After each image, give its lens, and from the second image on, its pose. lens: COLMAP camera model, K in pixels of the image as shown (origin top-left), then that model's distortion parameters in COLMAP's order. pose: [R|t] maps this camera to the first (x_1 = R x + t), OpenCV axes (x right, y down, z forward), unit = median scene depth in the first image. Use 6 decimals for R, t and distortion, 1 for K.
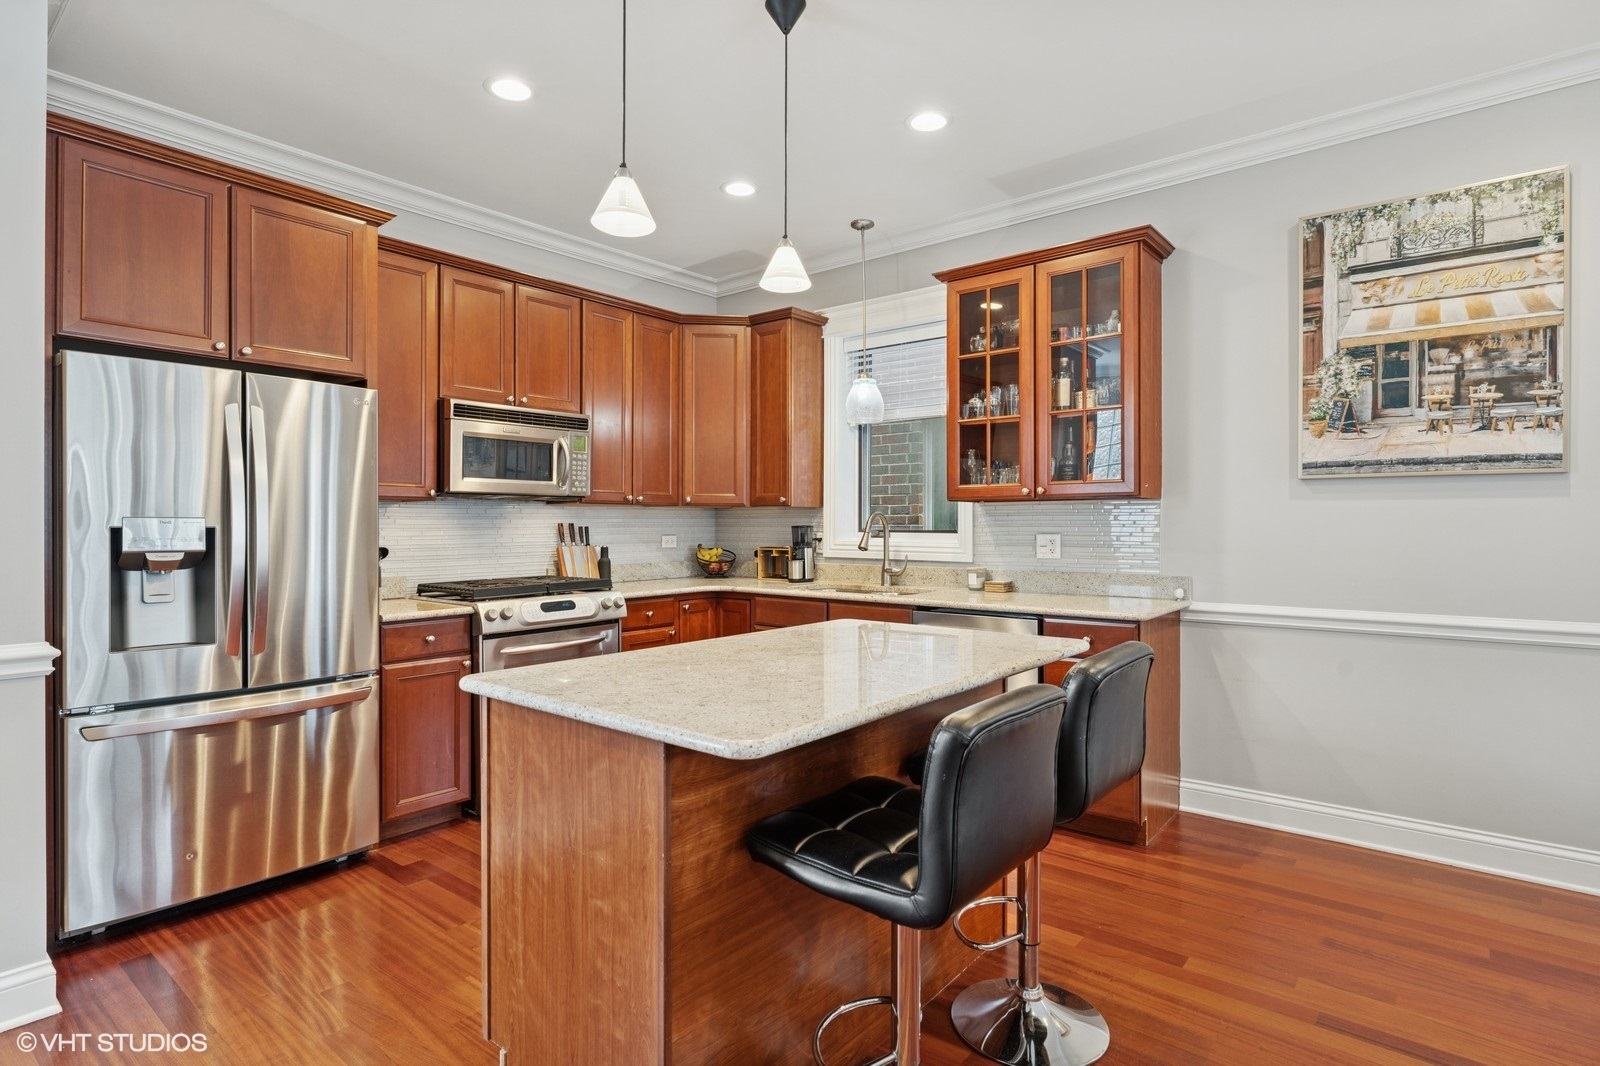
lens RADIAL K [[811.2, 0, 790.0], [0, 811.2, 528.8], [0, 0, 1]] dist [-0.010264, 0.000215]
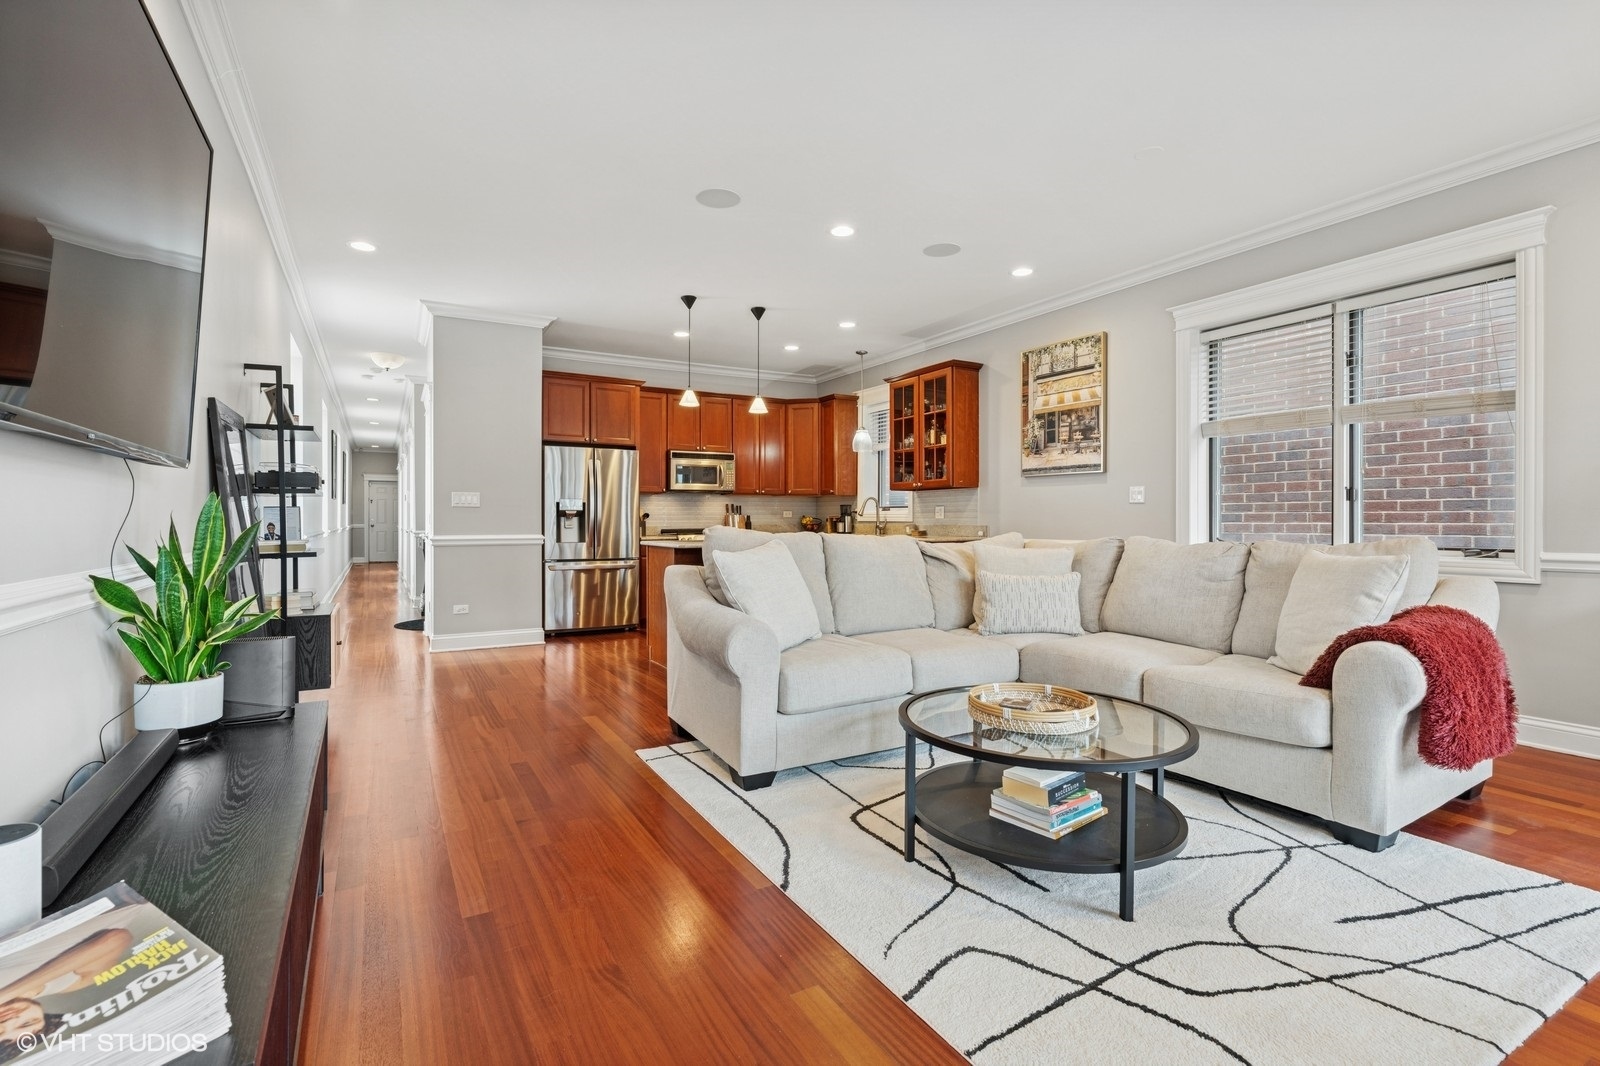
lens RADIAL K [[731.1, 0, 787.4], [0, 731.1, 523.2], [0, 0, 1]] dist [-0.007878, 0.002352]
pose [[0.935174, 0.000682, -0.354188, 0.751424], [-0.000824, 1.000000, -0.000250, 0.060369], [0.354188, 0.000526, 0.935174, -1.005406]]
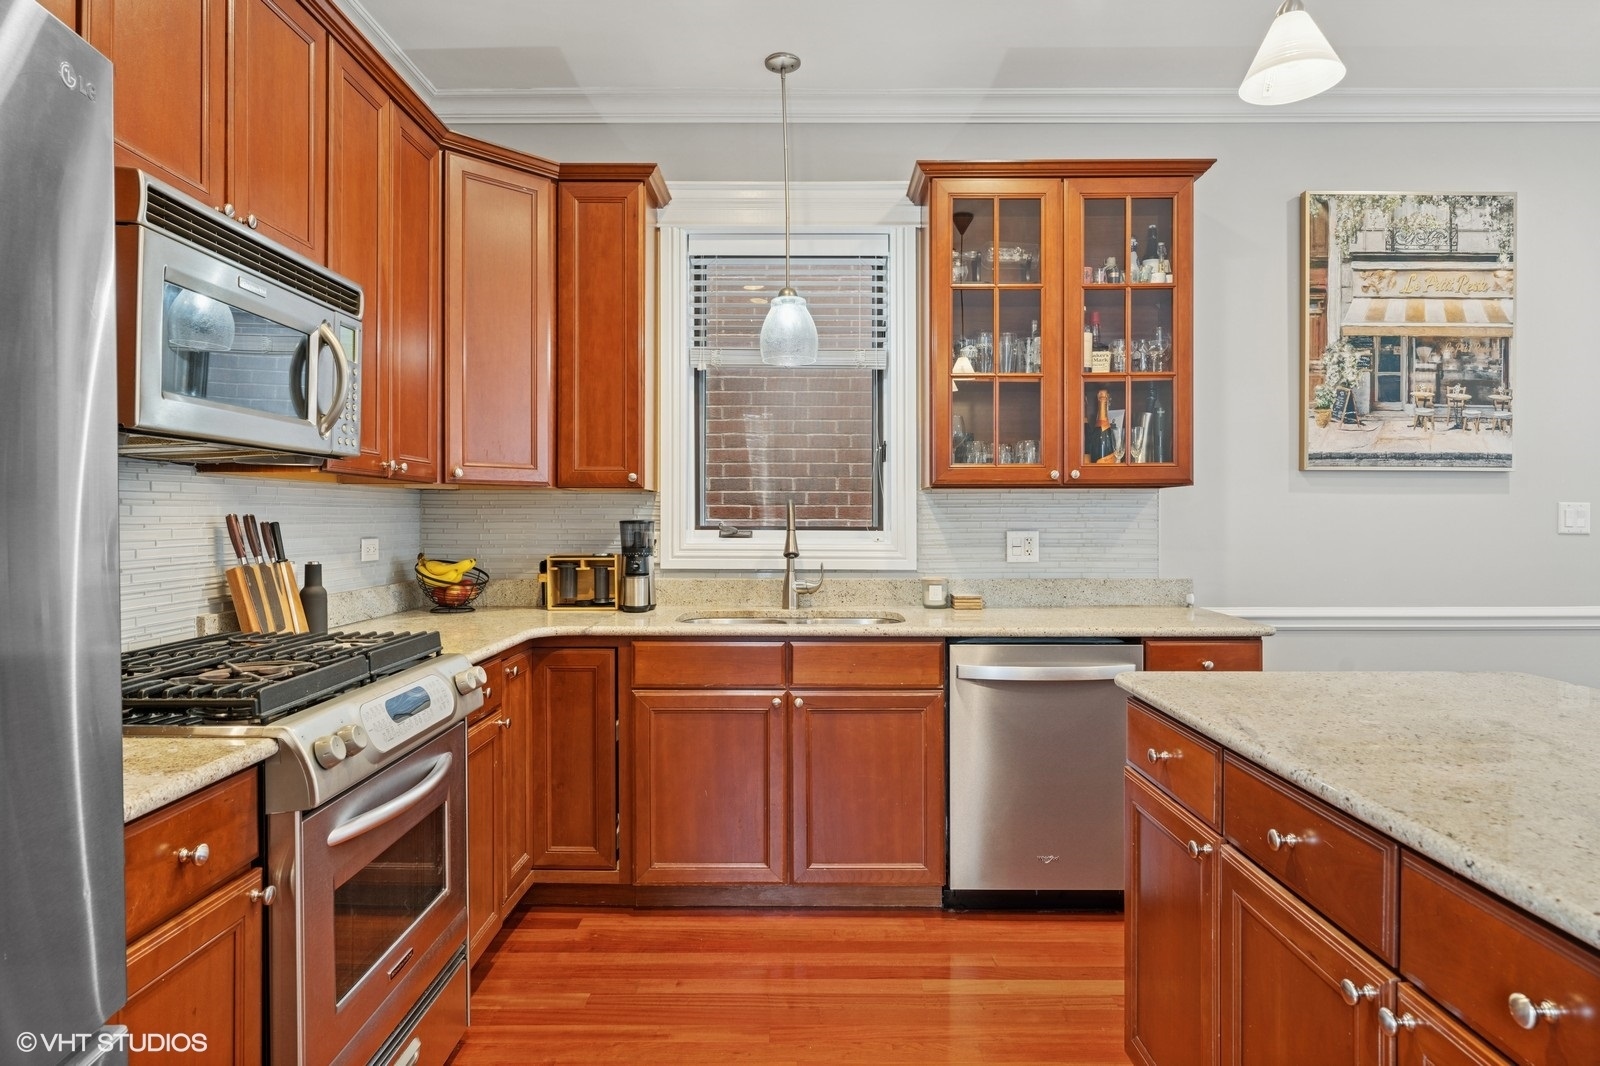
lens RADIAL K [[922.3, 0, 799.6], [0, 922.3, 522.3], [0, 0, 1]] dist [-0.007507, -0.001033]
pose [[0.773749, -0.001524, 0.633490, -0.509457], [0.002631, 0.999996, -0.000808, -0.001986], [-0.633486, 0.002292, 0.773751, 0.560378]]
